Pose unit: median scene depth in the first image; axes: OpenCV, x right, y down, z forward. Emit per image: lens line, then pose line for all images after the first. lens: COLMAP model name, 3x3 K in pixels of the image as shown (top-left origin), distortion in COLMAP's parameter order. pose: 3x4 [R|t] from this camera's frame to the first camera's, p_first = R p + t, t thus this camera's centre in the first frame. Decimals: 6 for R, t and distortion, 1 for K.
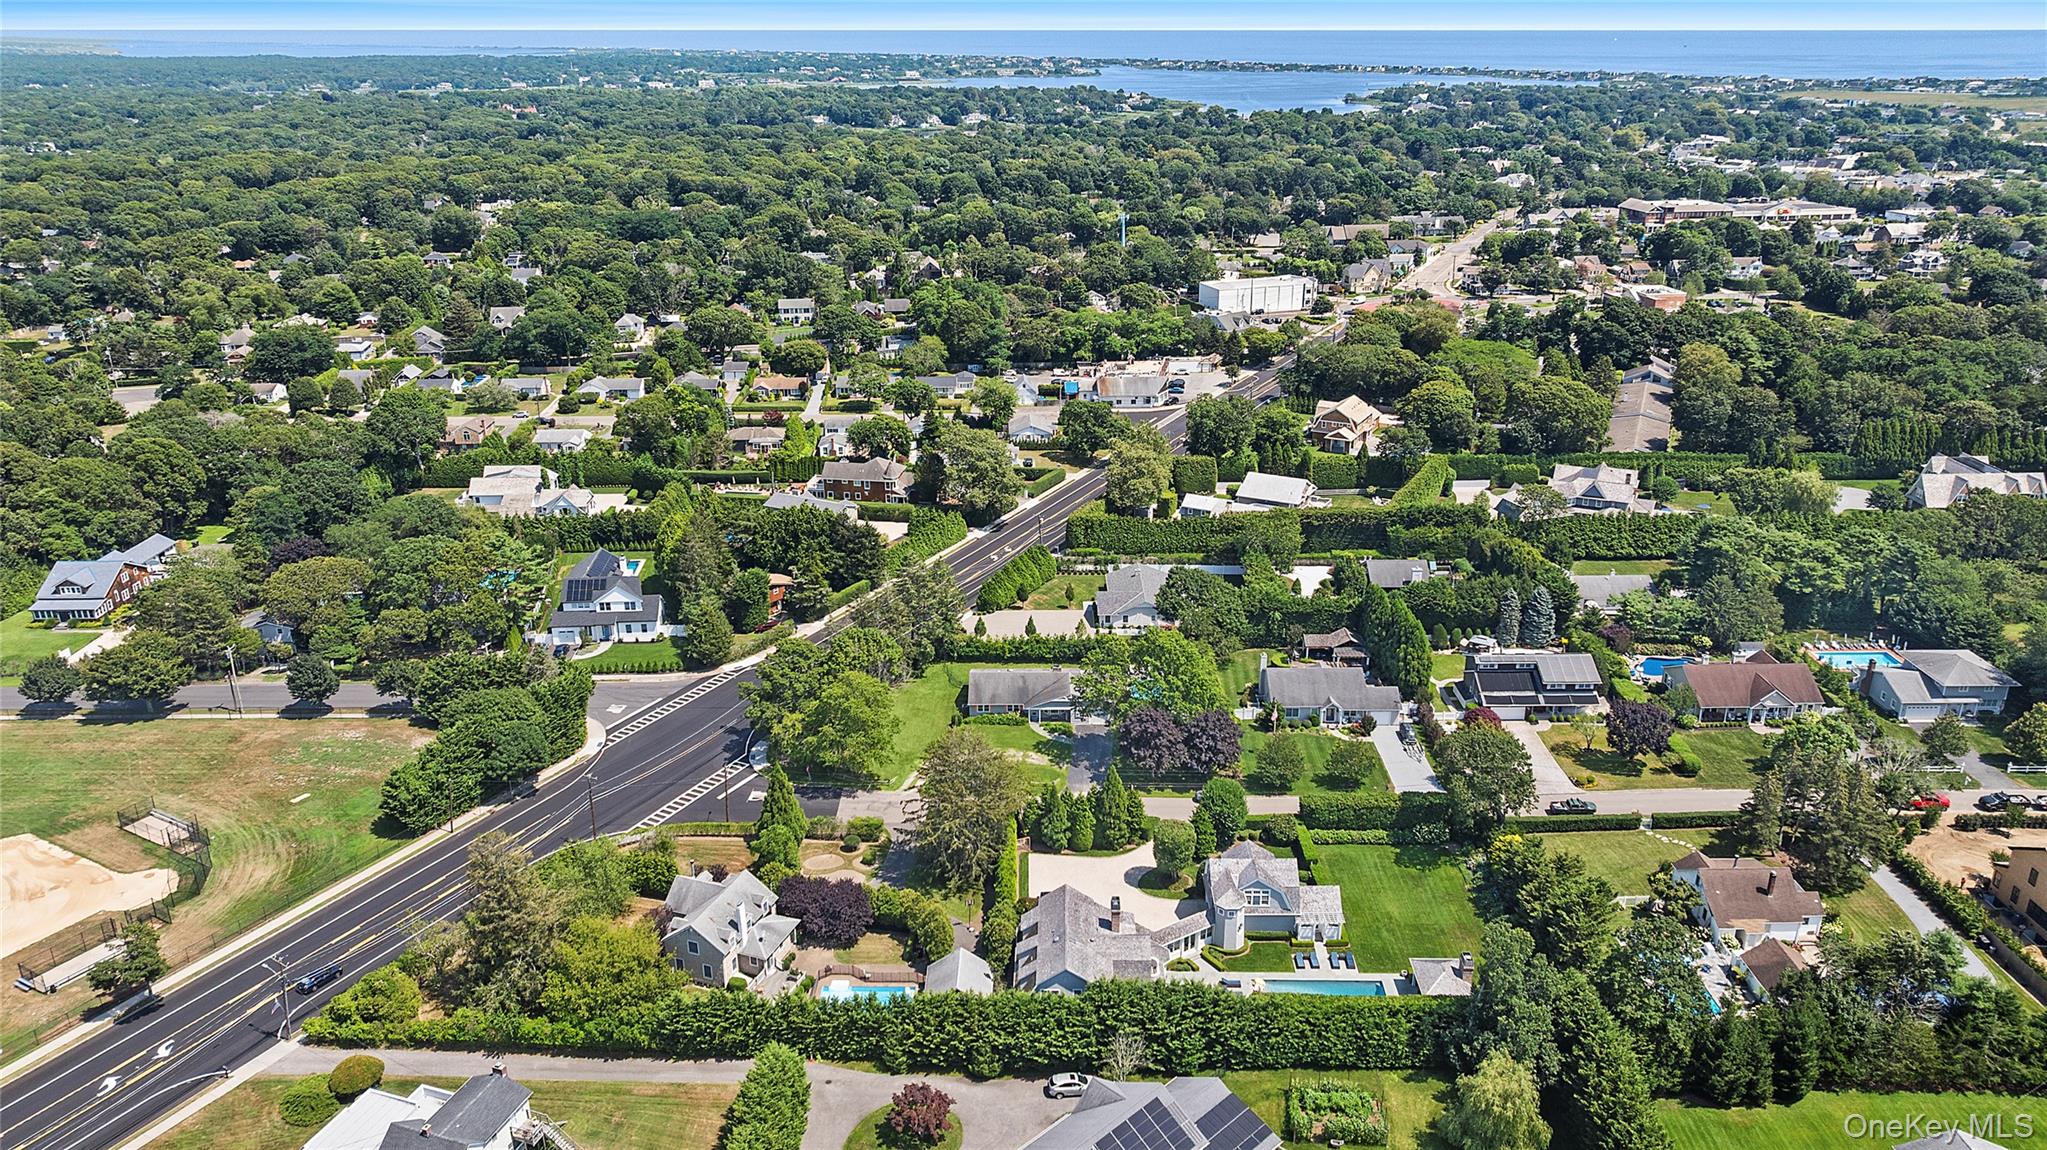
lens RADIAL K [[1432.6, 0, 1023.5], [0, 1432.6, 575.0], [0, 0, 1]] dist [-0.005788, -0.003605]
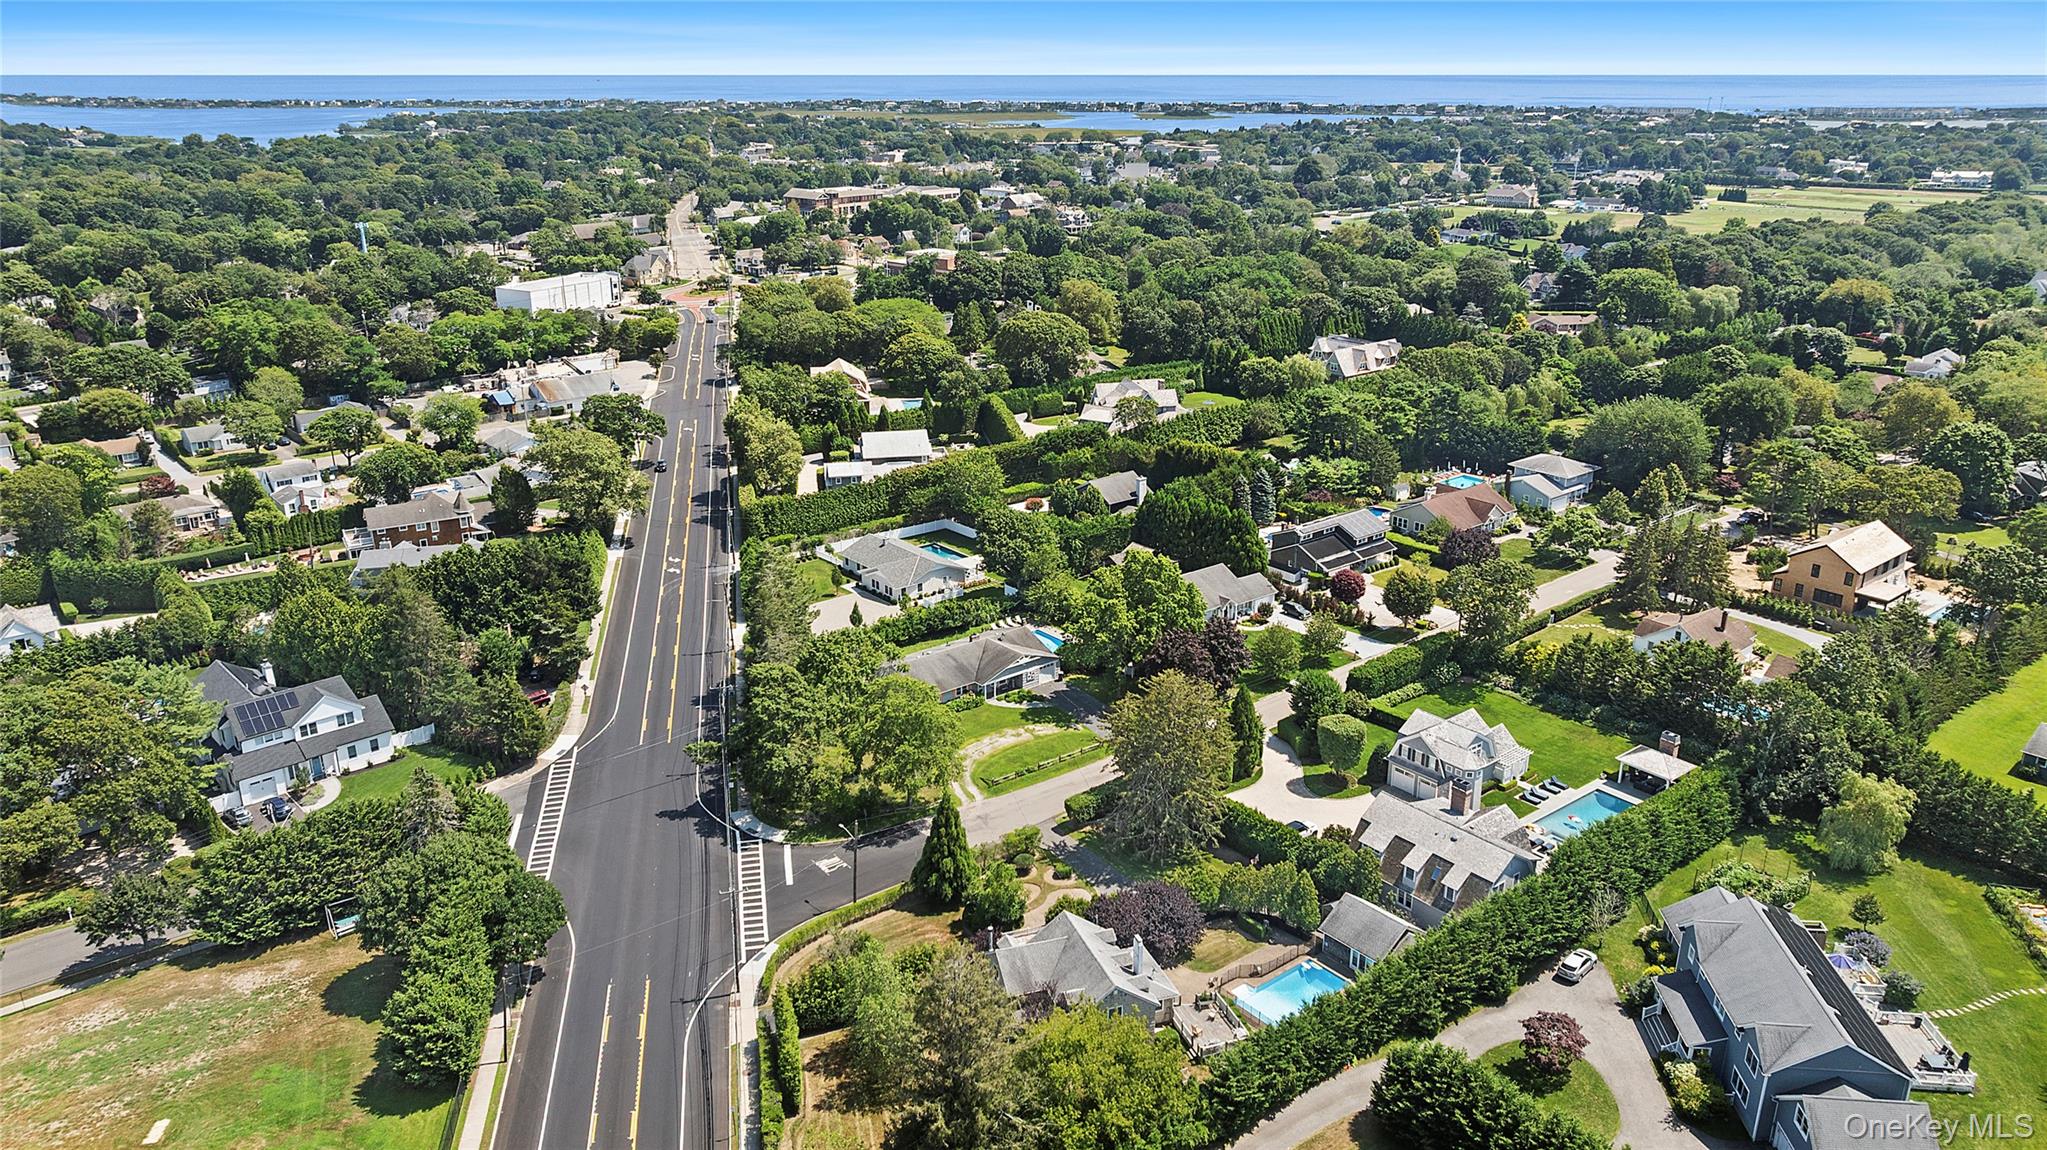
lens RADIAL K [[1432.6, 0, 1023.5], [0, 1432.6, 575.0], [0, 0, 1]] dist [-0.005788, -0.003605]
pose [[0.778004, -0.209823, 0.592185, -0.366039], [0.223359, 0.973378, 0.051441, -0.007361], [-0.587214, 0.092248, 0.804158, 0.223543]]
